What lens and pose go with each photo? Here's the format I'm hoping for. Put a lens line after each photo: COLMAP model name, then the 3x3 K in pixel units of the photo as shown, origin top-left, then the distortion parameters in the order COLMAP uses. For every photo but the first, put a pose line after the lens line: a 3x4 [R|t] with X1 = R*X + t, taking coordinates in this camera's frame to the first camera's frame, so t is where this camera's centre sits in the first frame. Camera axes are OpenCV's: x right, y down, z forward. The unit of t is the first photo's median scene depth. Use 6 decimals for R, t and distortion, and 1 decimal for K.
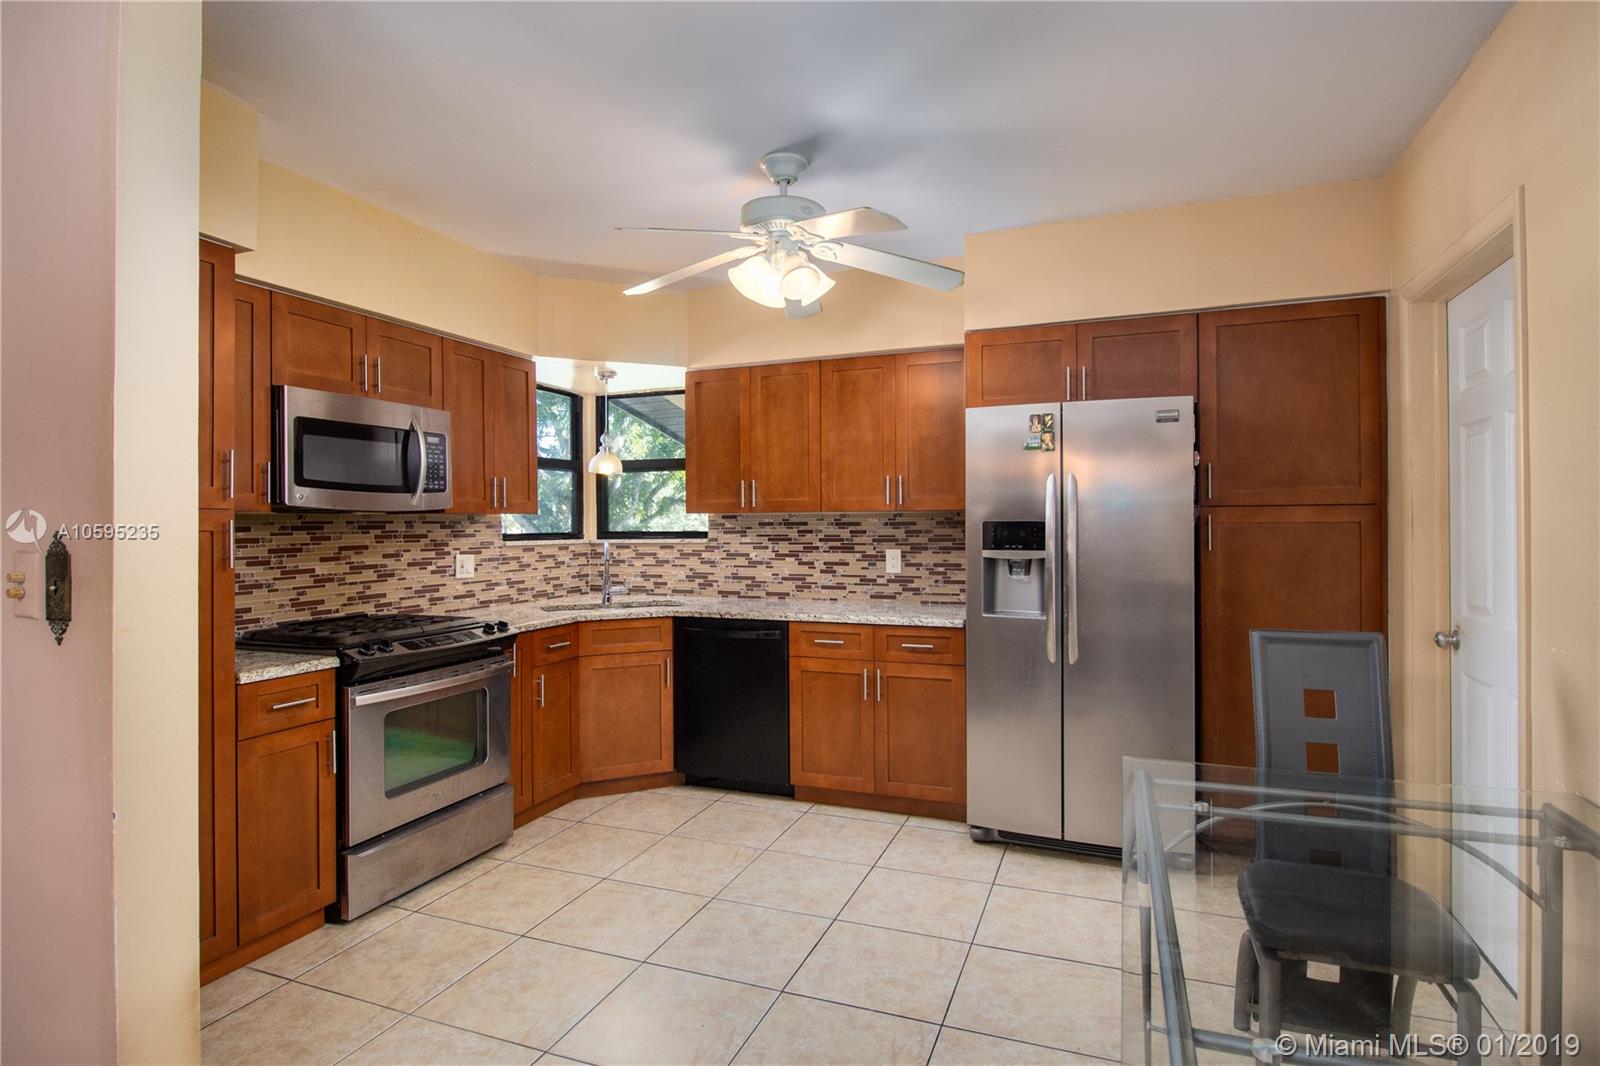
lens RADIAL K [[853.2, 0, 798.5], [0, 853.2, 529.3], [0, 0, 1]] dist [-0.000490, -0.000152]
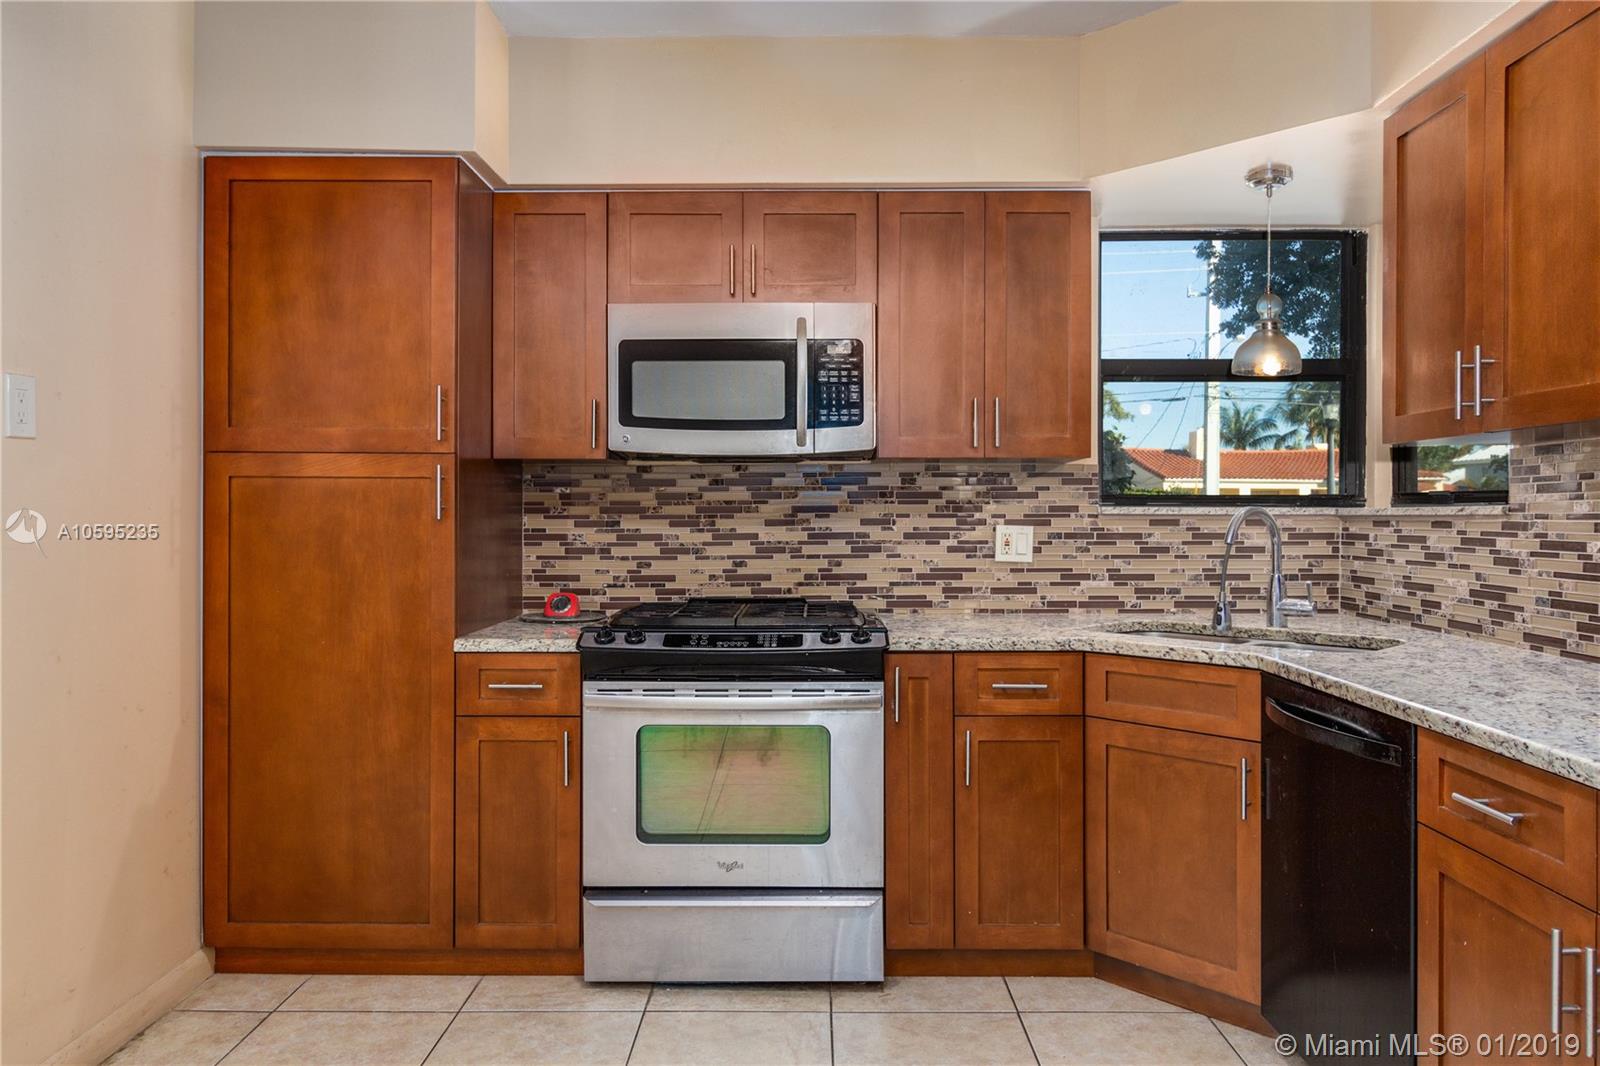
lens RADIAL K [[1084.9, 0, 801.1], [0, 1084.9, 522.5], [0, 0, 1]] dist [0.007926, -0.000158]
pose [[0.347669, 0.016680, -0.937469, 0.326180], [-0.008788, 0.999856, 0.014531, 0.017886], [0.937576, 0.003187, 0.347766, 0.592620]]
